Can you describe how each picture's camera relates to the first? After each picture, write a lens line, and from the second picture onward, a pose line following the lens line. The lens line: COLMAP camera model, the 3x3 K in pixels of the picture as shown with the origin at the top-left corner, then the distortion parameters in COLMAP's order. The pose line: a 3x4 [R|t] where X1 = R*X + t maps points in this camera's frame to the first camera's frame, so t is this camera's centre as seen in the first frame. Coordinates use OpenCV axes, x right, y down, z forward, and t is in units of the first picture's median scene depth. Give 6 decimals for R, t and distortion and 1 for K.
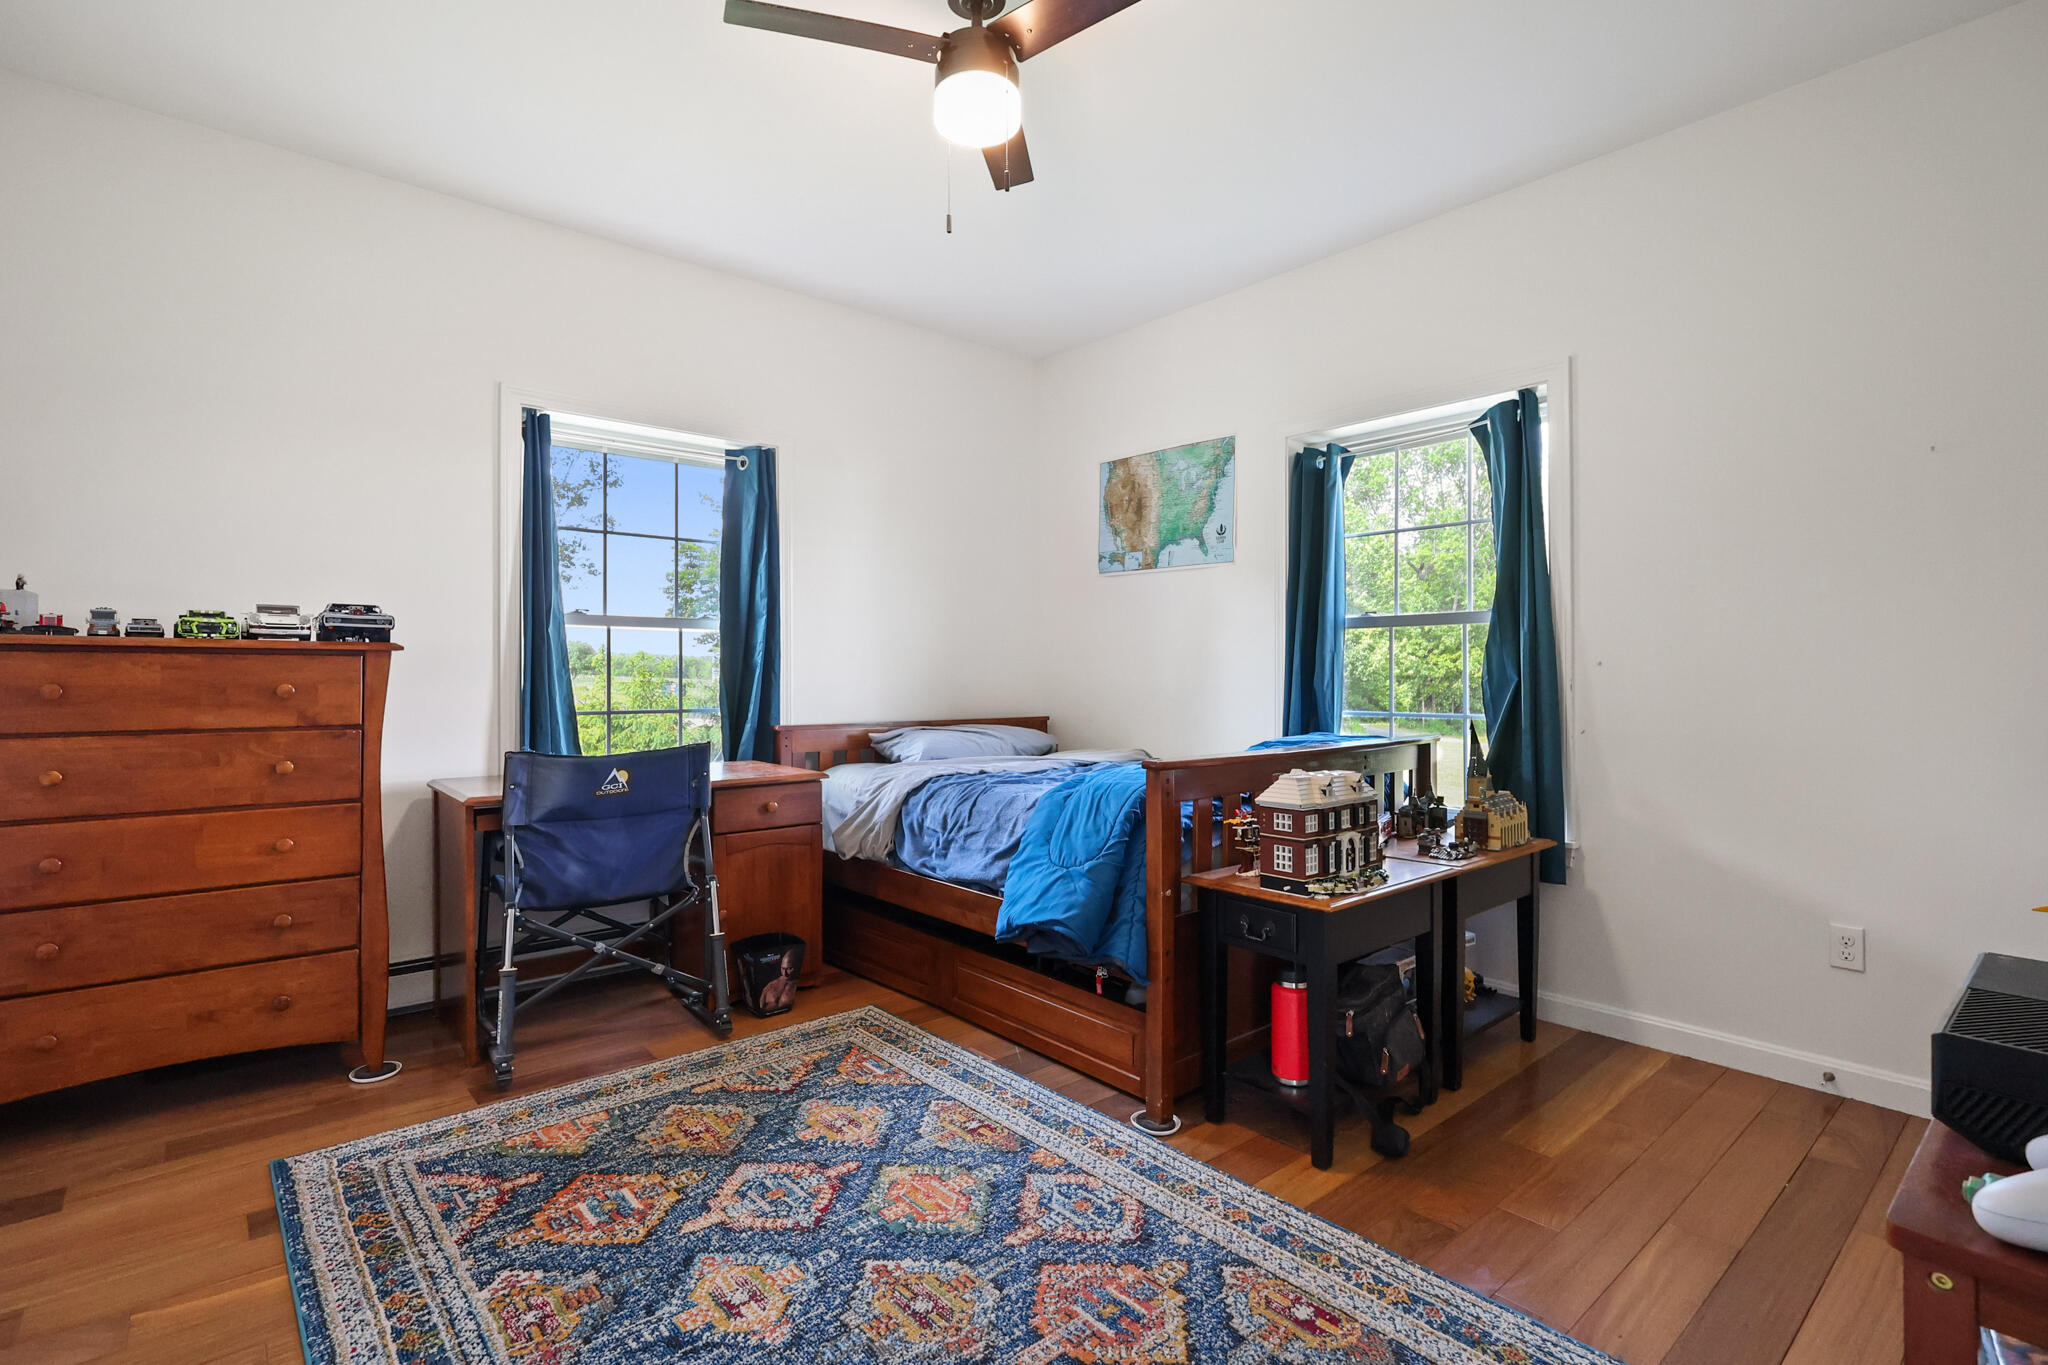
lens RADIAL K [[946.7, 0, 1005.3], [0, 946.7, 674.1], [0, 0, 1]] dist [-0.000081, 0.000322]
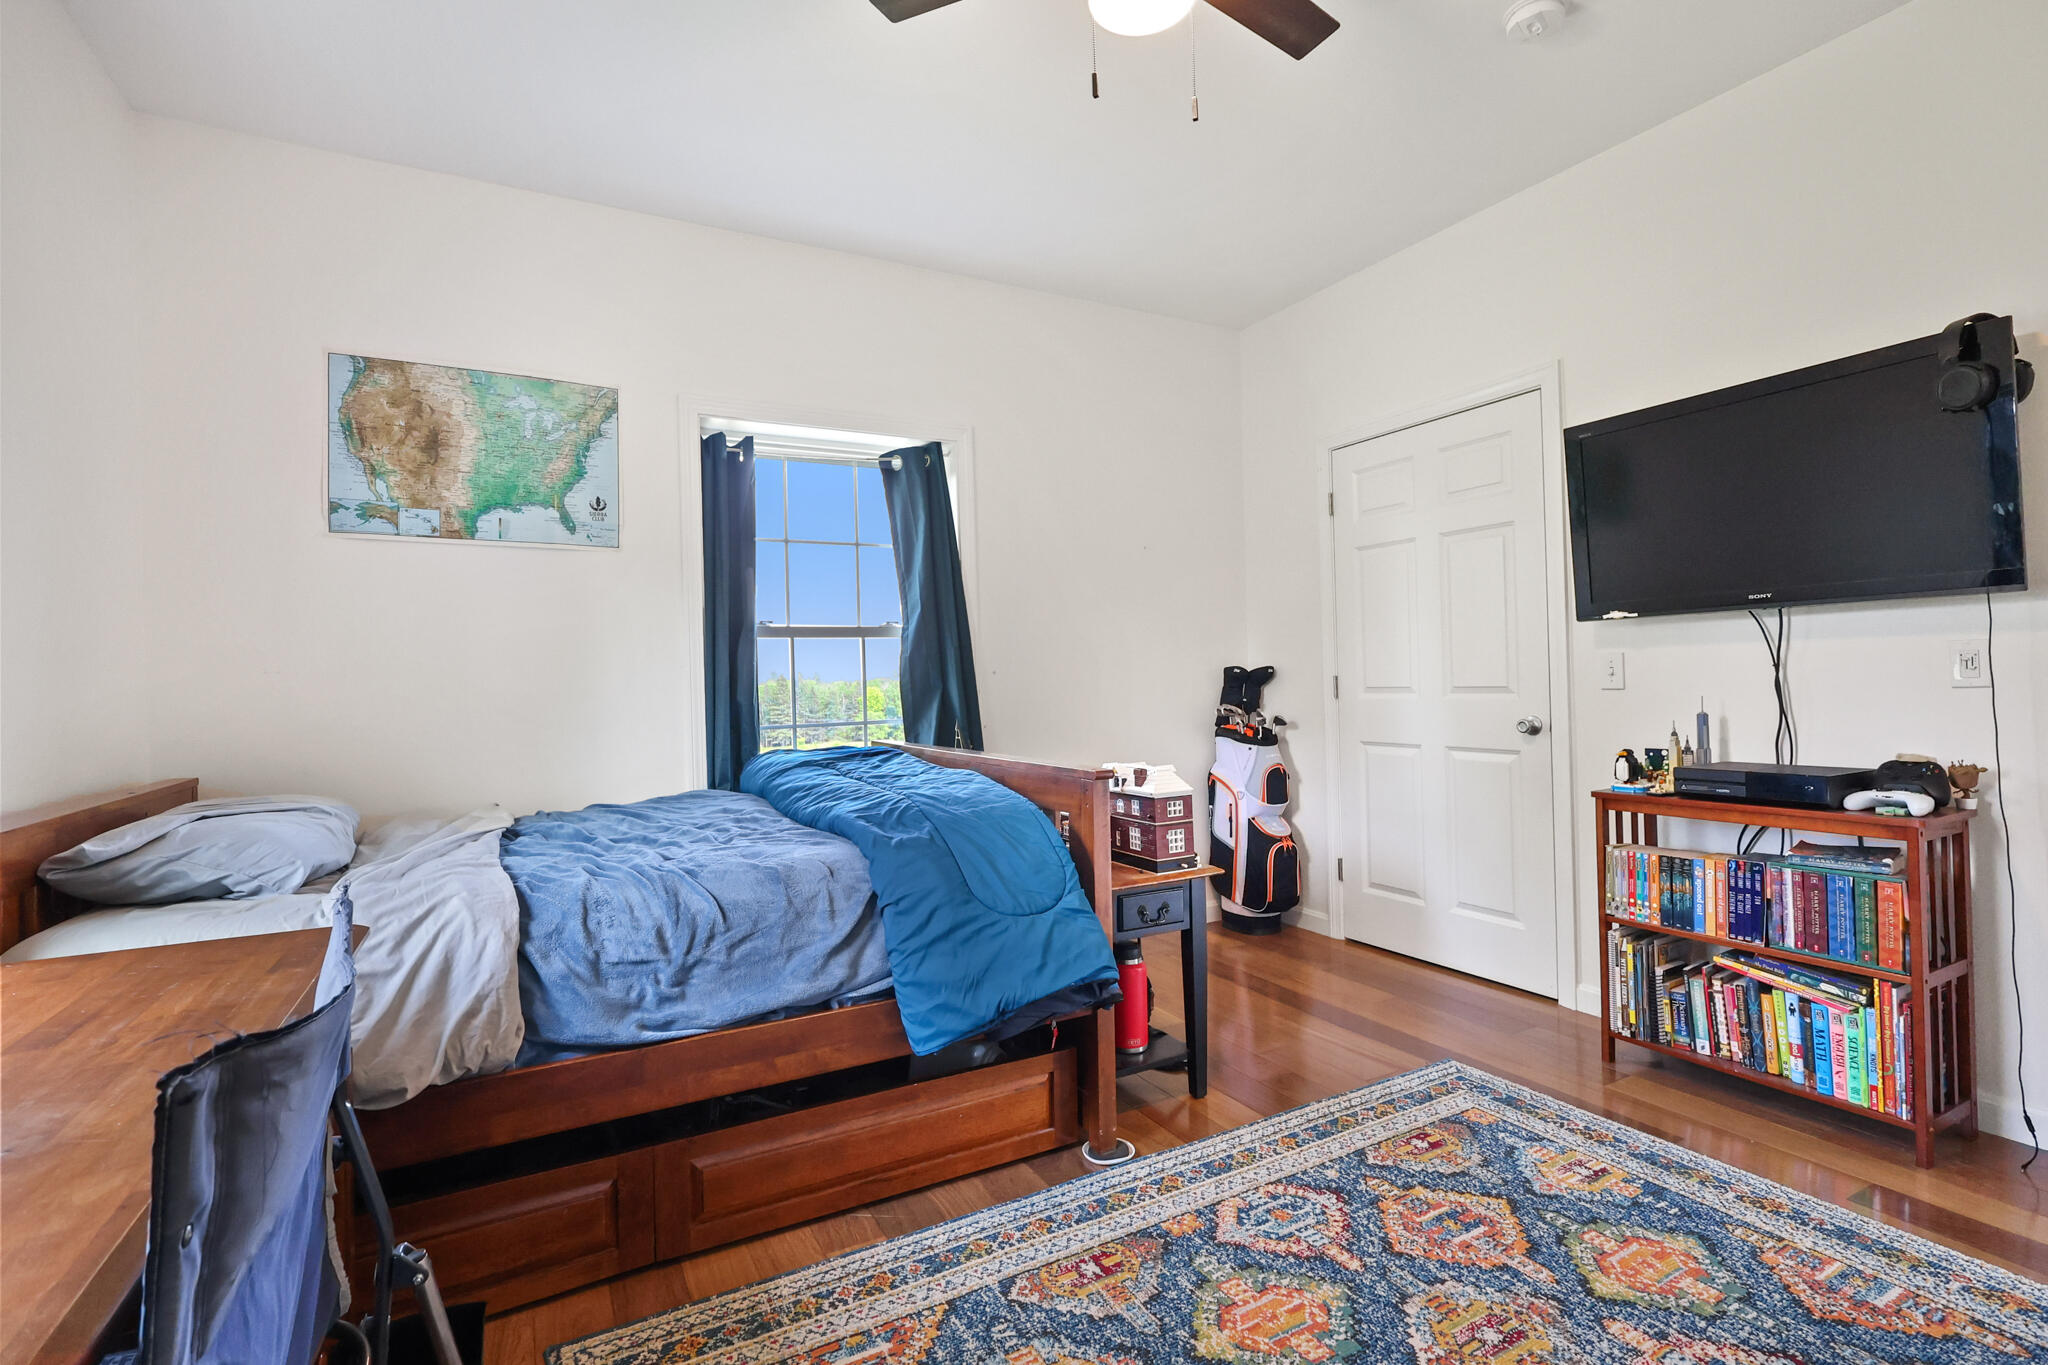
lens RADIAL K [[946.7, 0, 1005.3], [0, 946.7, 674.1], [0, 0, 1]] dist [-0.000081, 0.000322]
pose [[0.218741, 0.000757, 0.975783, -0.761486], [0.023536, 0.999705, -0.006051, -0.001320], [-0.975499, 0.024290, 0.218658, 0.849017]]
